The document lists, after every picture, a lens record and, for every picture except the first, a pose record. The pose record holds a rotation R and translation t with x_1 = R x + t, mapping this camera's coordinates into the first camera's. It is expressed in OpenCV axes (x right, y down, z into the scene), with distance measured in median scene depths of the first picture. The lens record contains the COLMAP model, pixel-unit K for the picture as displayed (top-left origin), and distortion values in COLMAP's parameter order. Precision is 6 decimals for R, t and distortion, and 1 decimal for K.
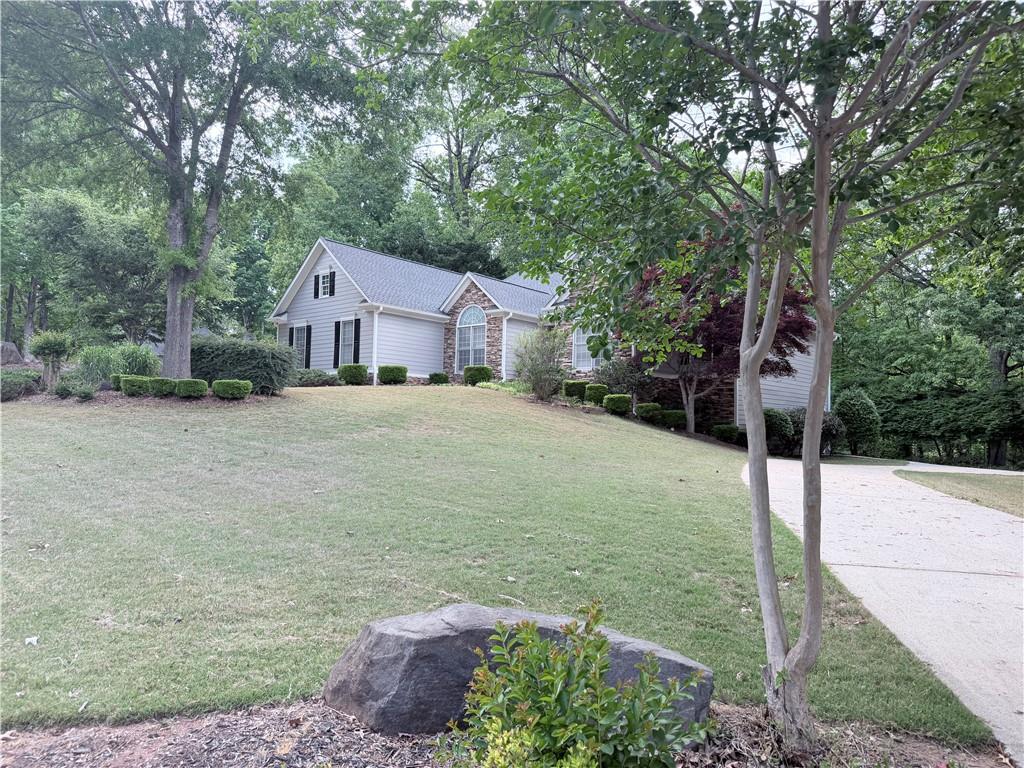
lens RADIAL K [[703.6, 0, 514.9], [0, 703.6, 390.6], [0, 0, 1]] dist [0.068594, -0.009570]
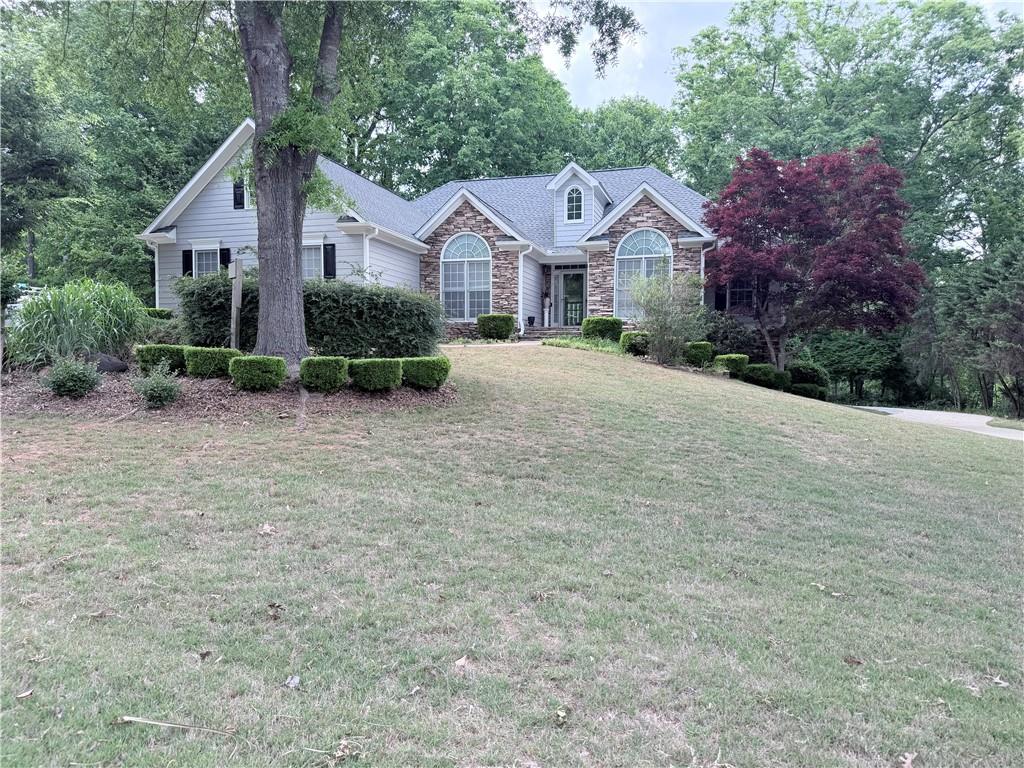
lens RADIAL K [[703.6, 0, 509.6], [0, 703.6, 393.7], [0, 0, 1]] dist [0.068594, -0.009570]
pose [[0.911012, -0.039354, 0.410497, -0.339210], [-0.003996, 0.994547, 0.104213, -0.026901], [-0.412360, -0.096580, 0.905887, 0.263630]]
